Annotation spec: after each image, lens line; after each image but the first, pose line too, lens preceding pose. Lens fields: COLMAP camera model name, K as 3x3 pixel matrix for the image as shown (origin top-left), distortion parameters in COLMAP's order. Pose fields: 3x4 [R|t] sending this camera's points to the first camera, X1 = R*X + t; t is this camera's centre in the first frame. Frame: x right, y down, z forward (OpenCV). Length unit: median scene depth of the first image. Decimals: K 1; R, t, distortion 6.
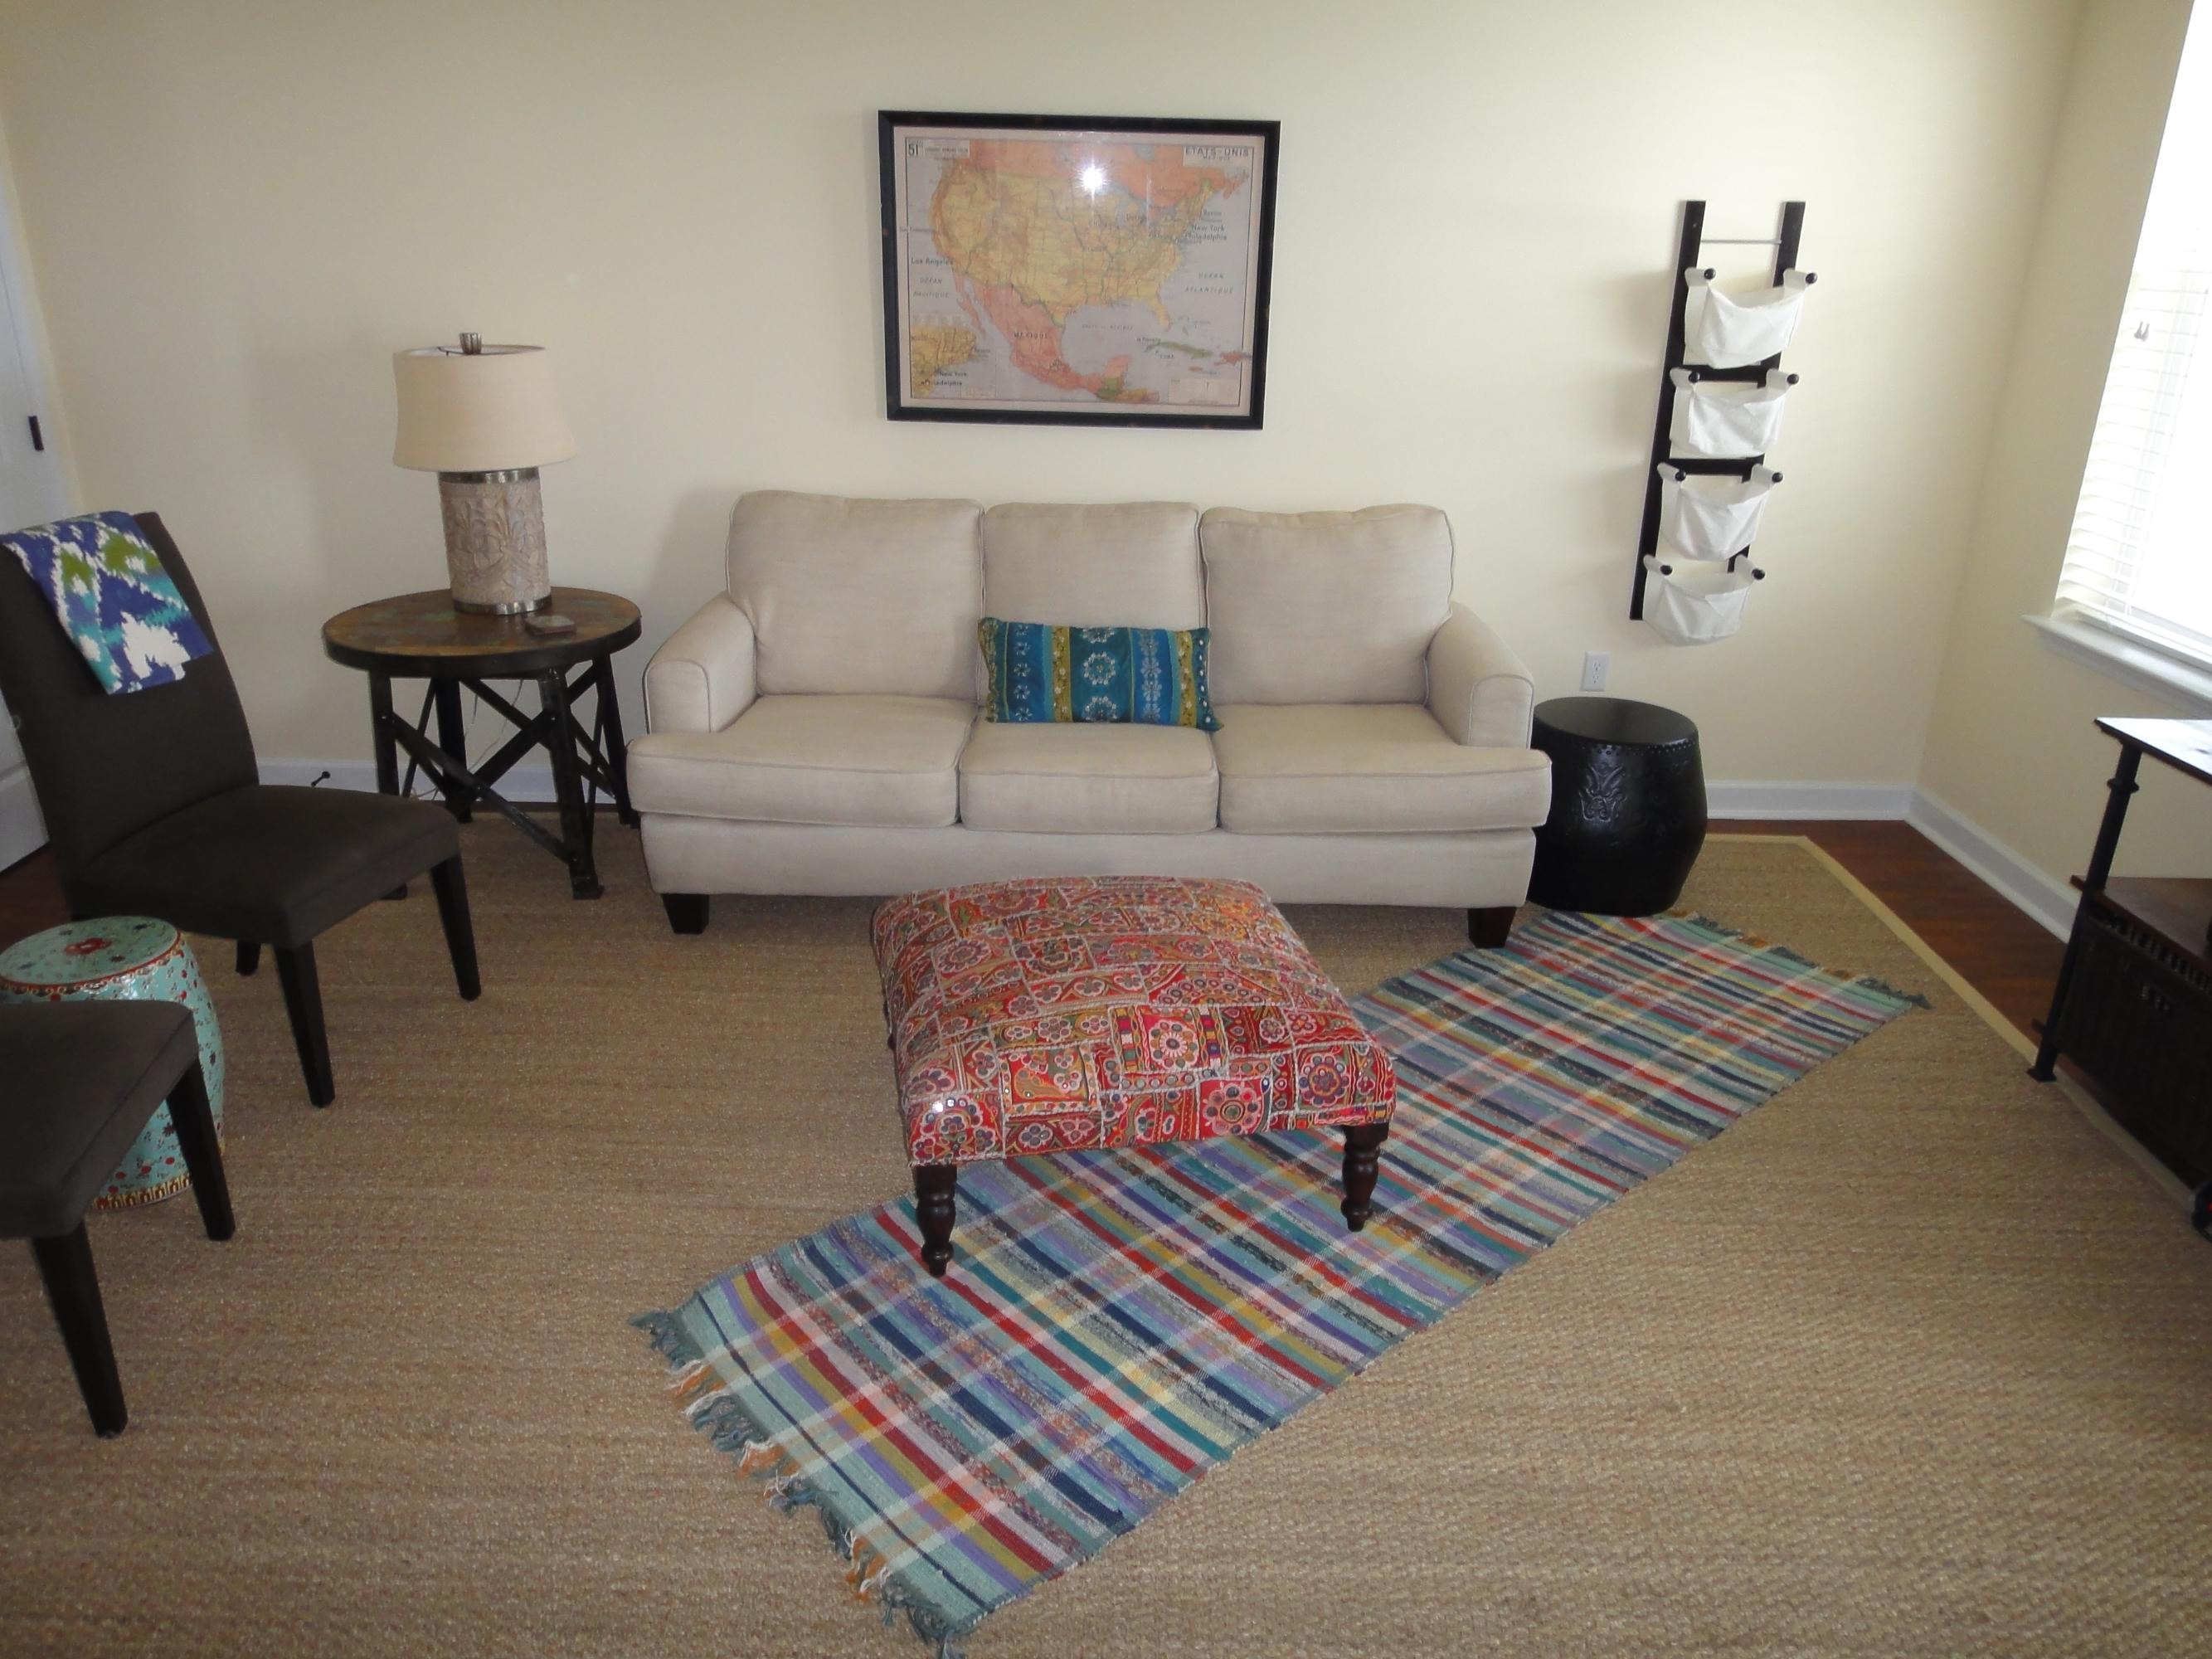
lens RADIAL K [[1569.3, 0, 1103.4], [0, 1569.3, 831.0], [0, 0, 1]] dist [0.006798, -0.005987]
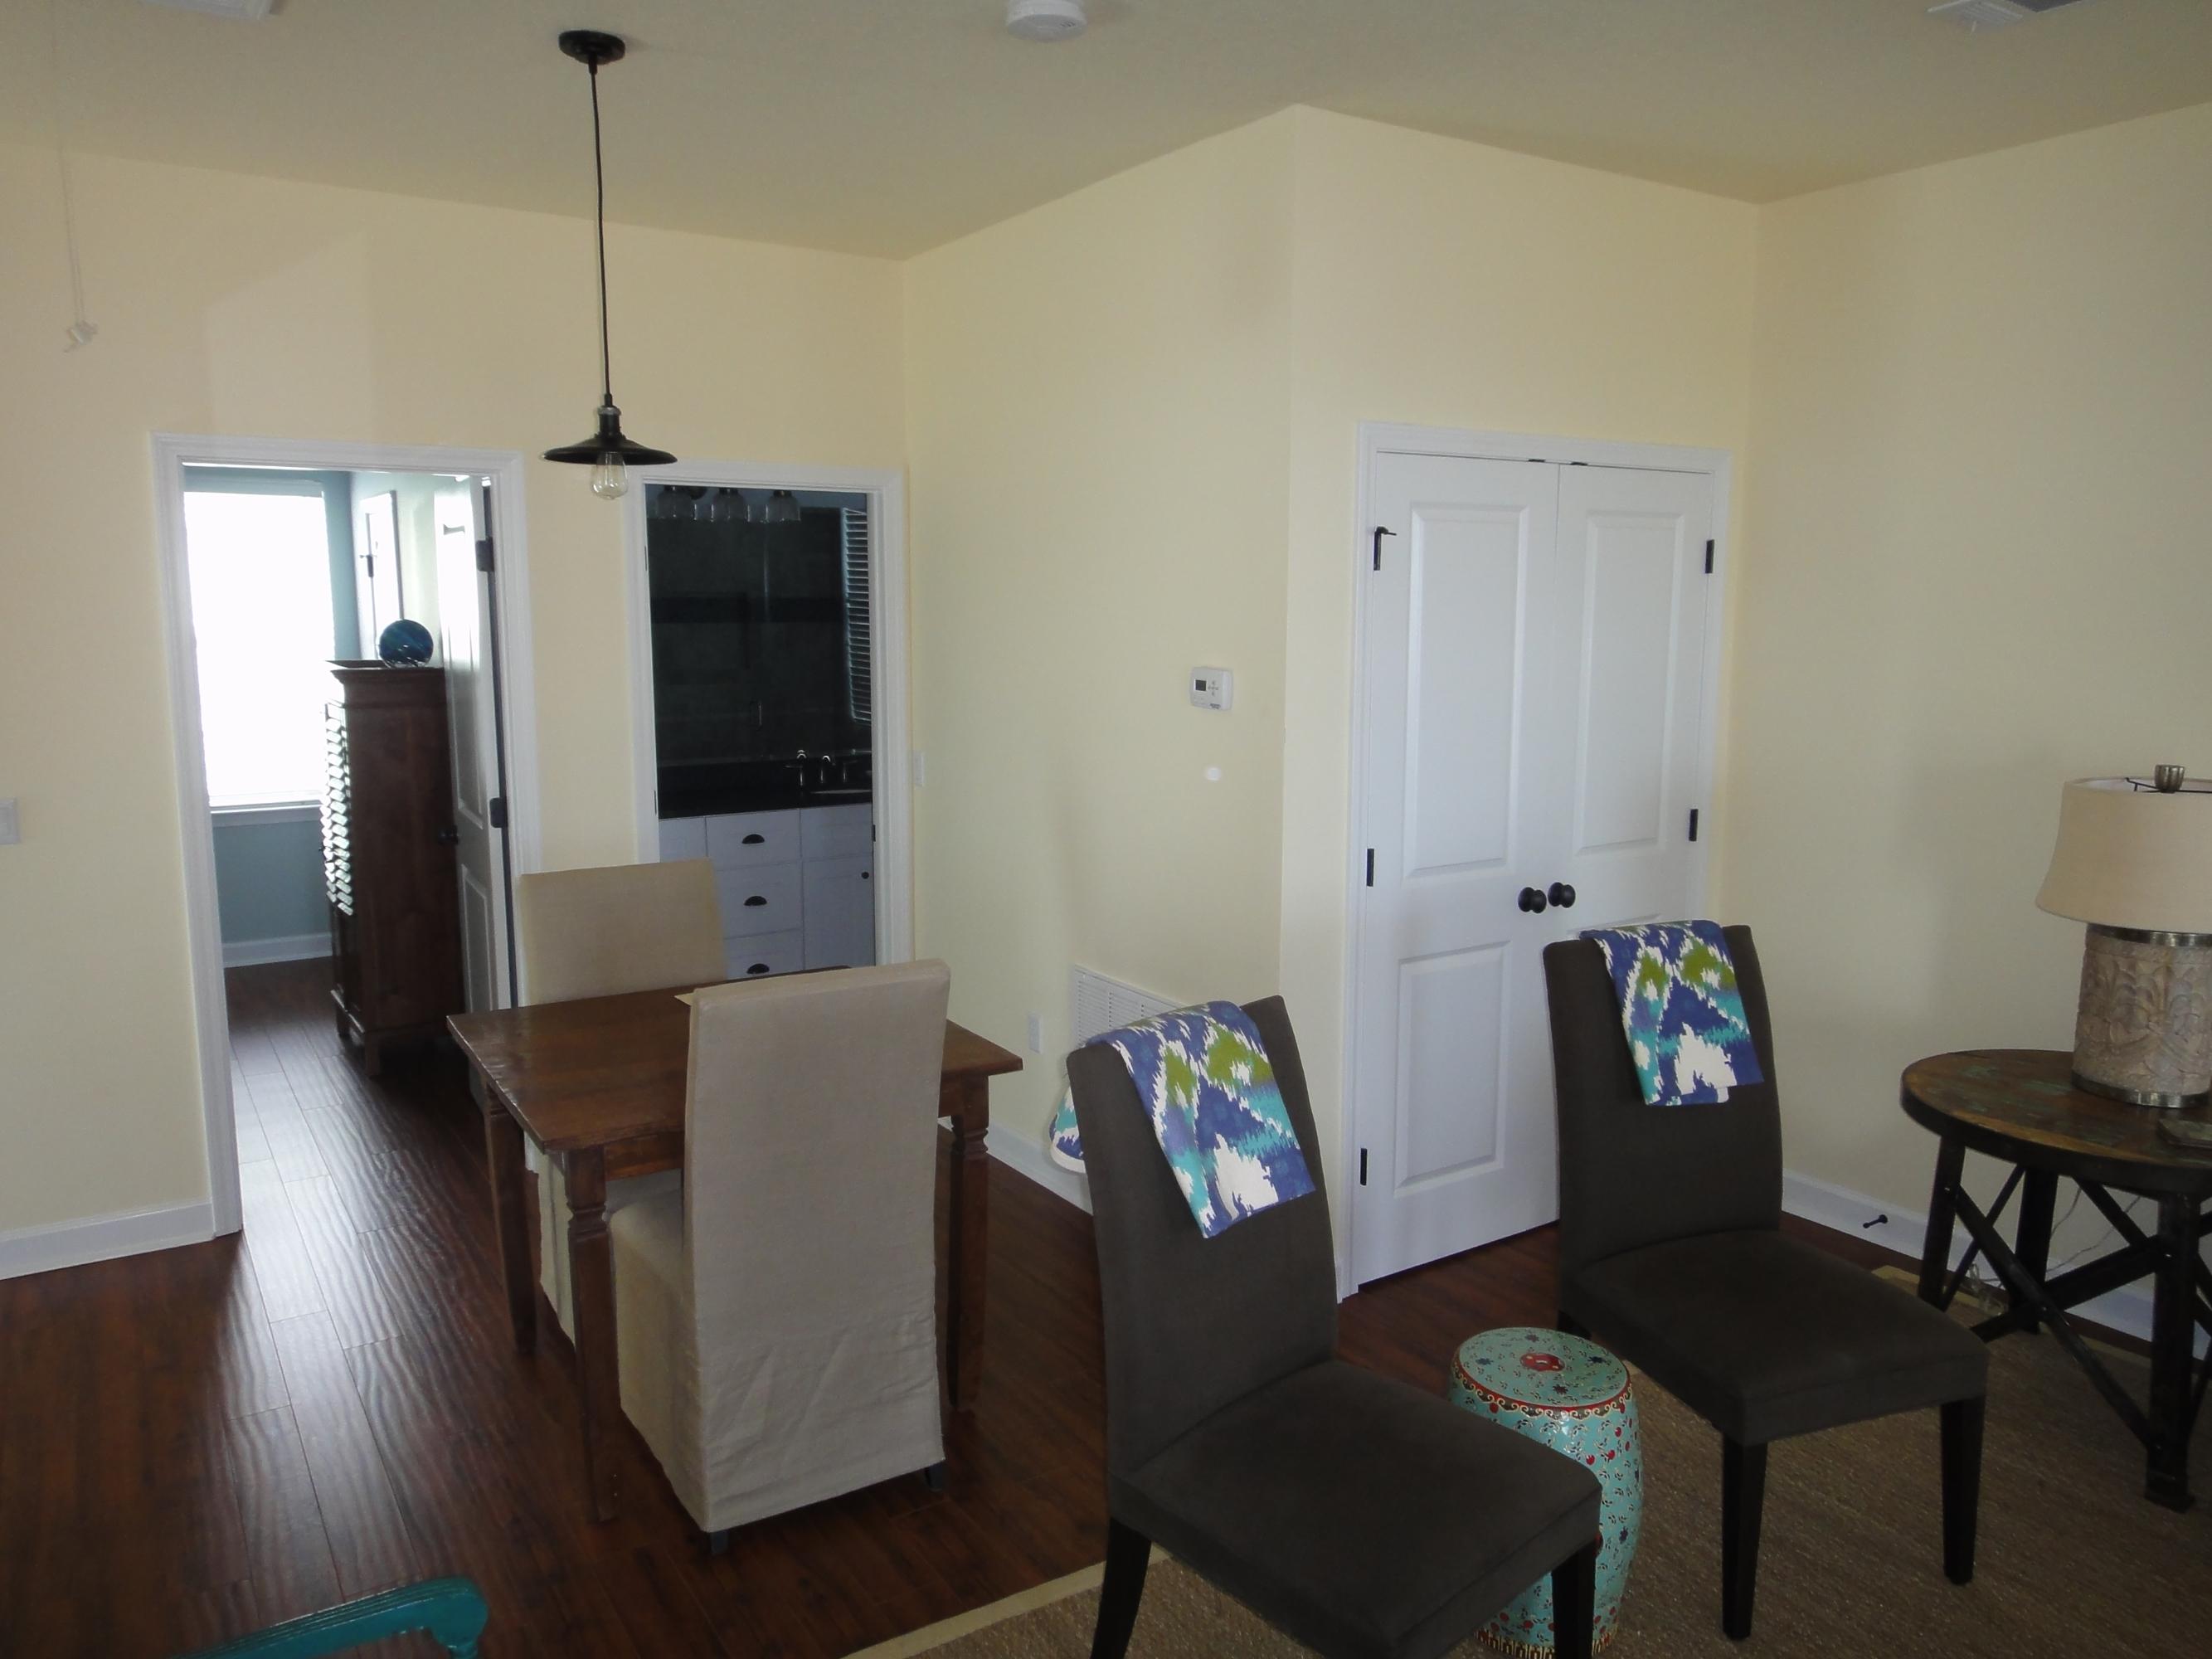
lens RADIAL K [[1569.3, 0, 1103.4], [0, 1569.3, 831.0], [0, 0, 1]] dist [0.006798, -0.005987]
pose [[0.545564, 0.102273, -0.831806, -0.026644], [-0.292959, 0.953183, -0.074949, -0.074052], [0.785198, 0.284575, 0.549984, 0.151947]]
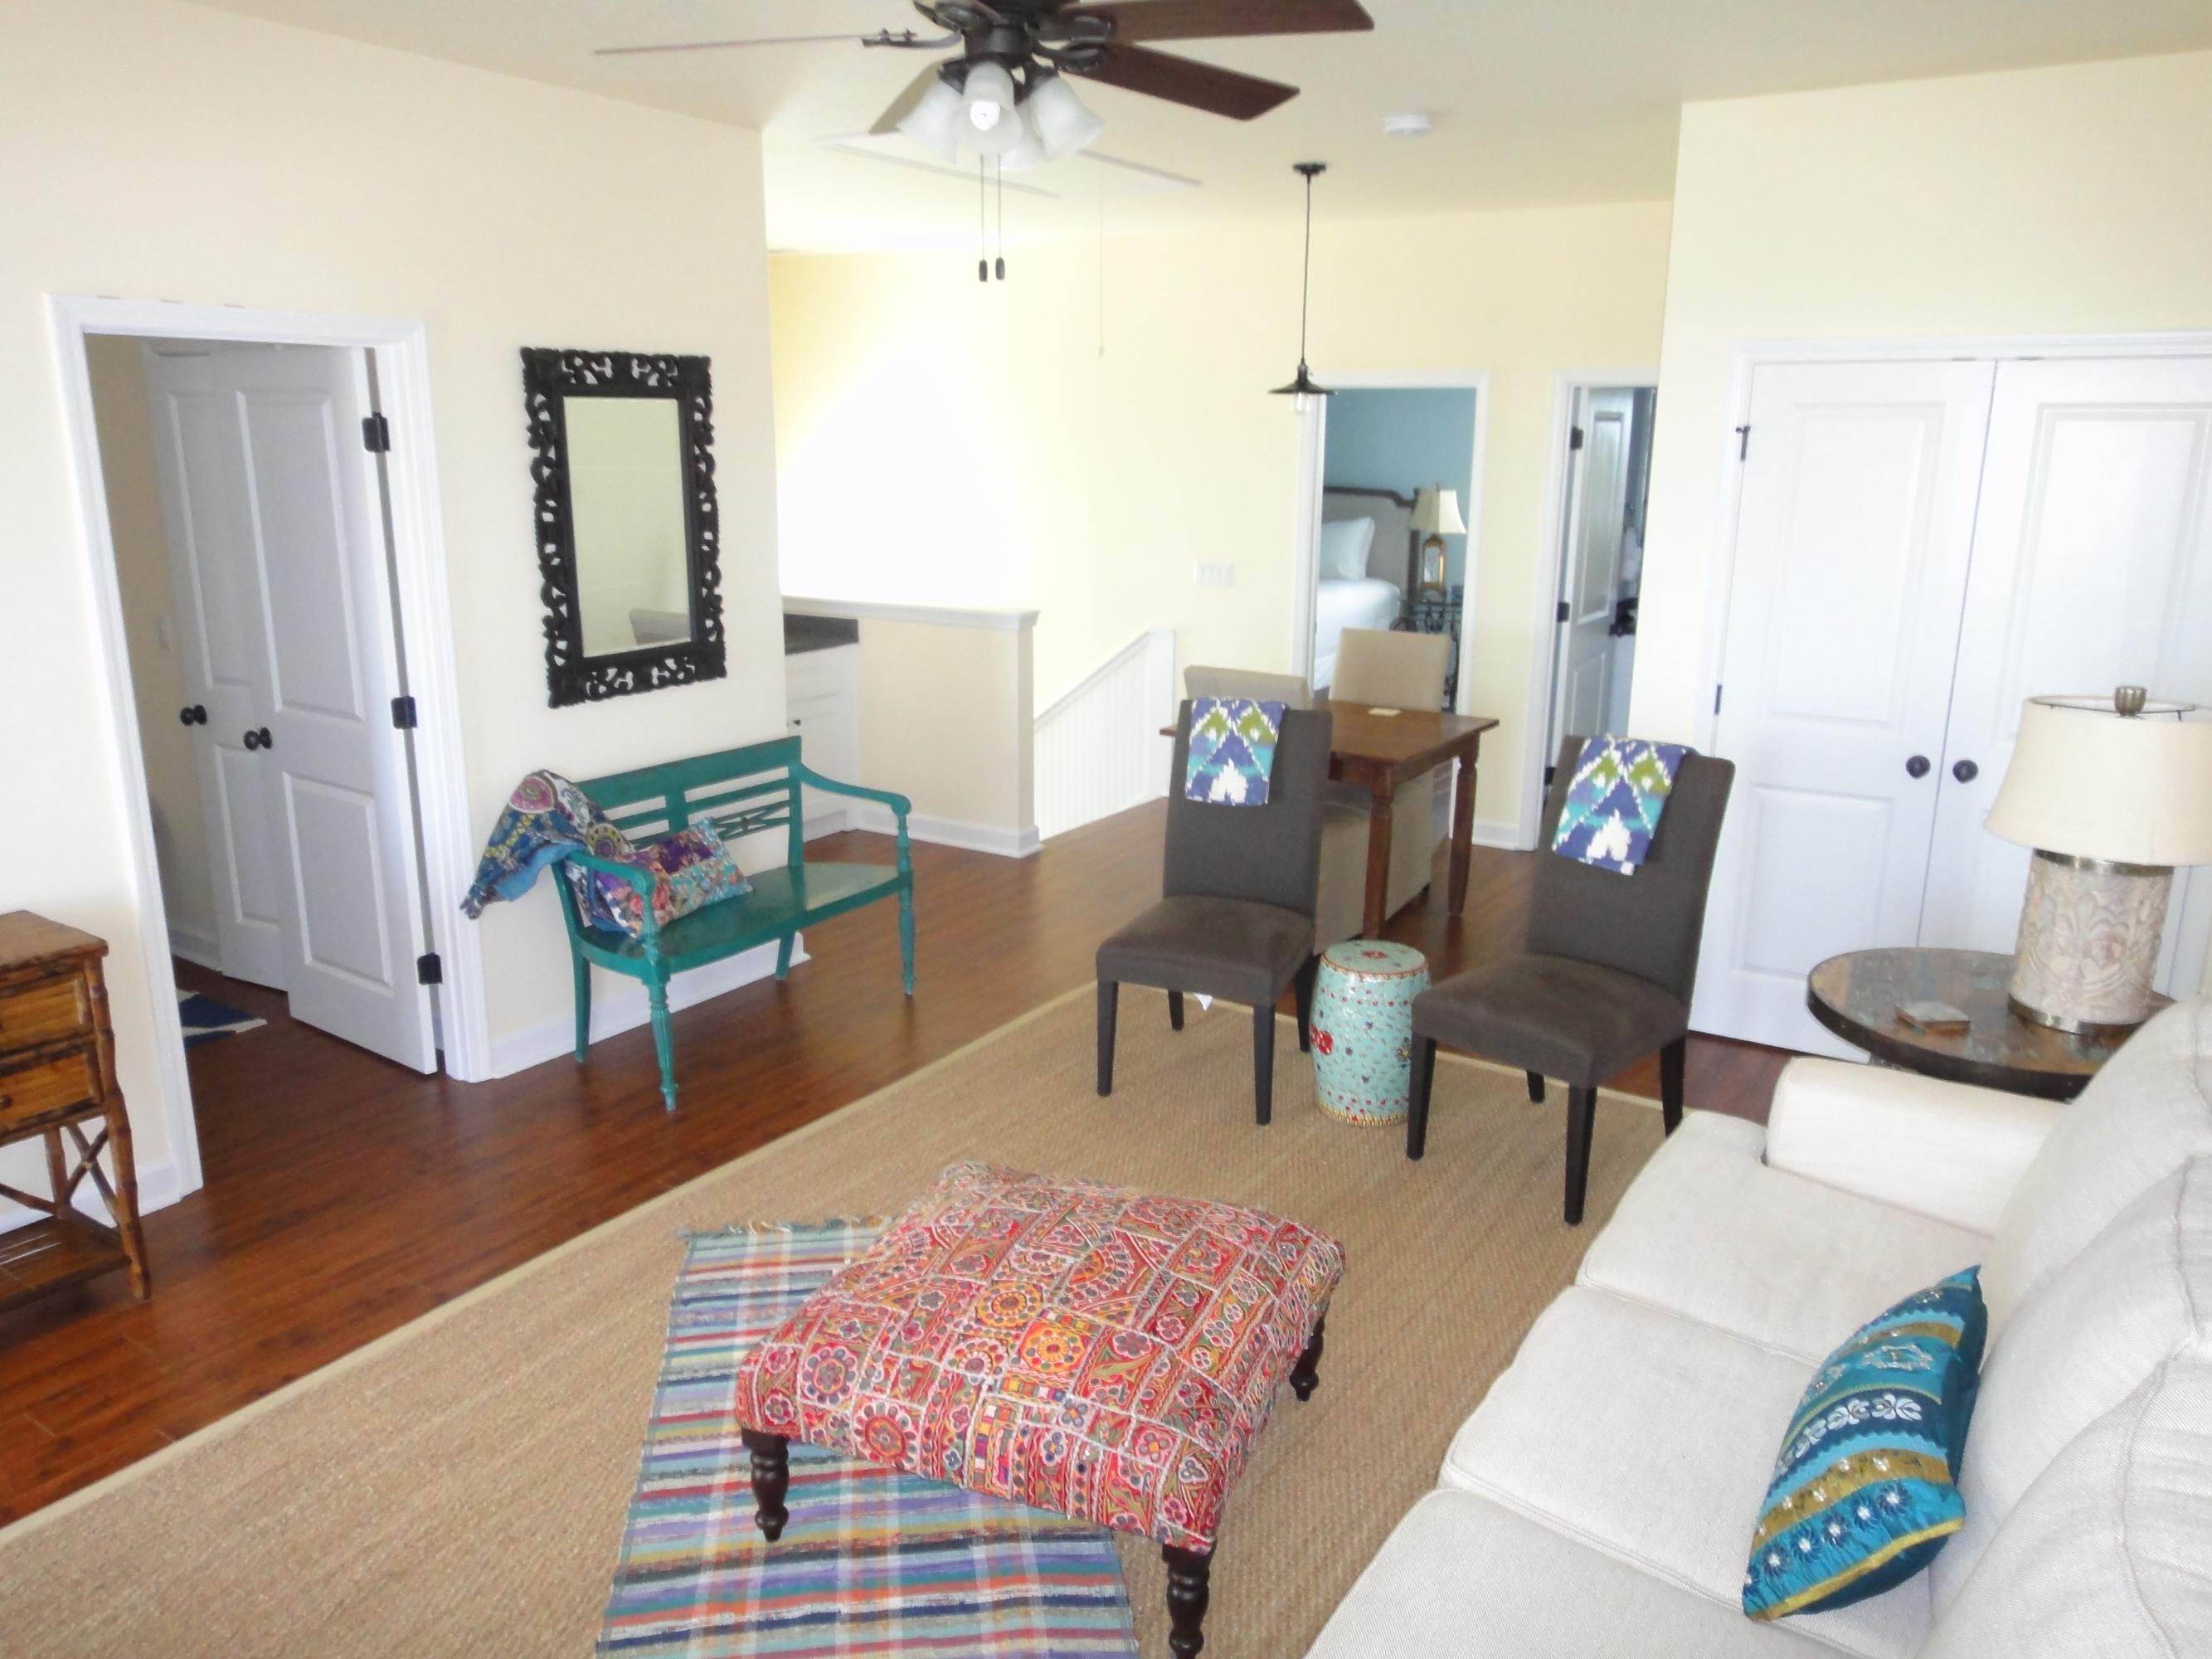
lens RADIAL K [[1578.7, 0, 1106.0], [0, 1578.7, 829.5], [0, 0, 1]] dist [-0.001655, -0.003384]
pose [[-0.541054, 0.180431, -0.821404, 0.683148], [-0.326163, 0.855246, 0.402707, -0.510671], [0.775163, 0.485797, -0.403885, 1.196470]]
